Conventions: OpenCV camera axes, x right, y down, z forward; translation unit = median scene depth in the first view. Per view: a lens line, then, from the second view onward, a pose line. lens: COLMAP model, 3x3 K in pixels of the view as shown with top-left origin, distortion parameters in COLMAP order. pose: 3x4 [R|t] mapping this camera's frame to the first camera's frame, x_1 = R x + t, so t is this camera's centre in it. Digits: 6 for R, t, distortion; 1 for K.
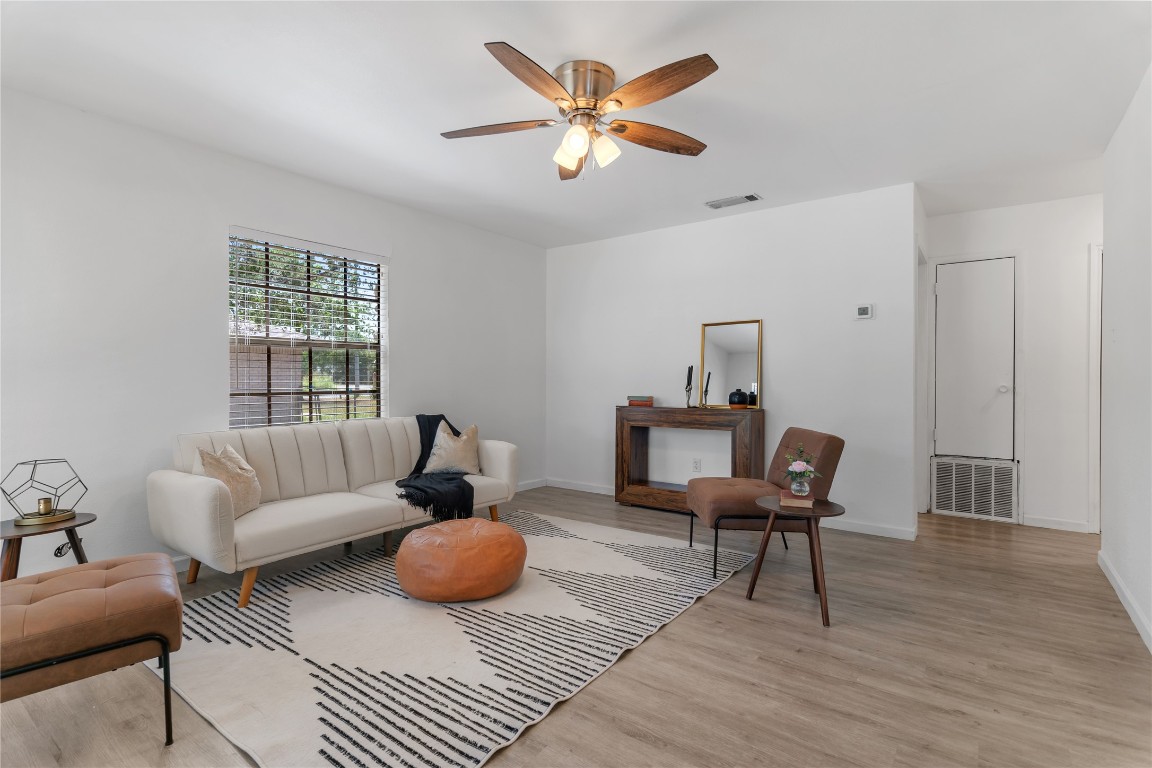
lens RADIAL K [[552.0, 0, 577.1], [0, 552.0, 382.8], [0, 0, 1]] dist [0.001055, -0.001601]
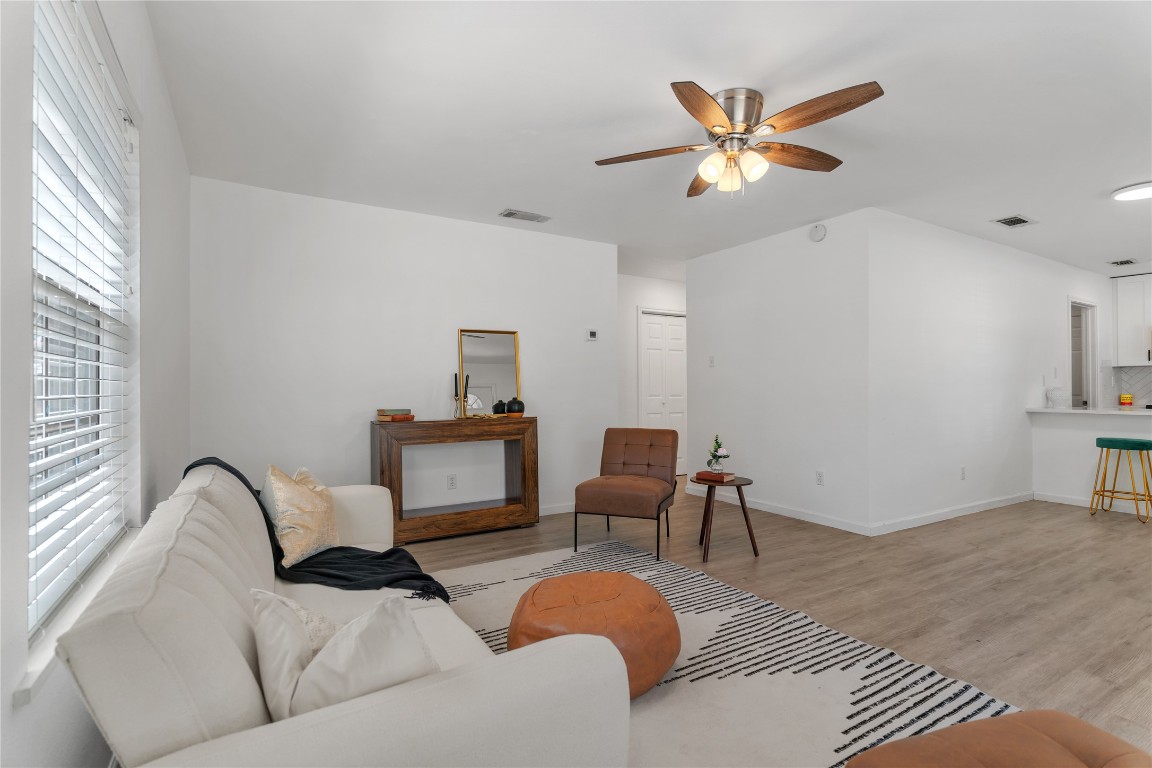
lens RADIAL K [[552.0, 0, 581.7], [0, 552.0, 382.6], [0, 0, 1]] dist [0.001055, -0.001601]
pose [[0.375004, 0.005941, 0.927004, -1.048658], [0.009913, 0.999897, -0.010418, -0.007869], [-0.926970, 0.013096, 0.374906, 0.850220]]
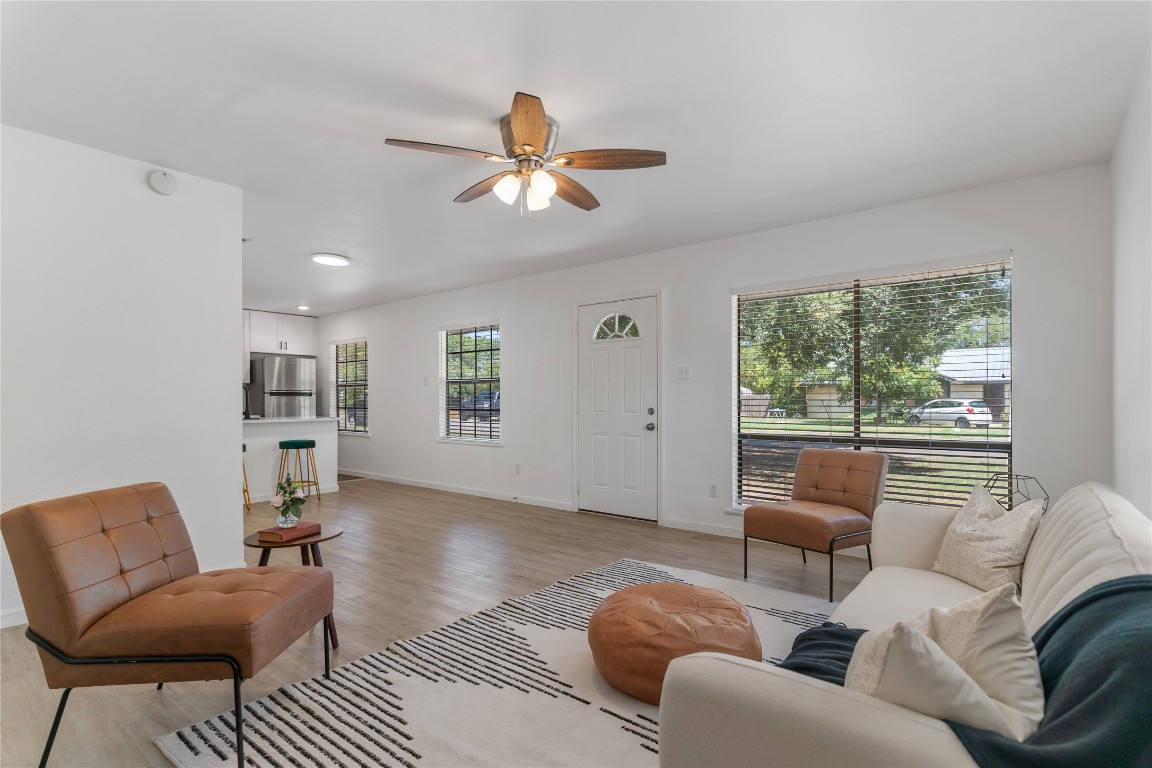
lens RADIAL K [[552.0, 0, 583.6], [0, 552.0, 393.2], [0, 0, 1]] dist [0.001055, -0.001601]
pose [[-0.999594, -0.005419, 0.027967, -0.121102], [-0.005590, 0.999966, -0.006035, -0.016747], [-0.027933, -0.006189, -0.999591, 2.040599]]
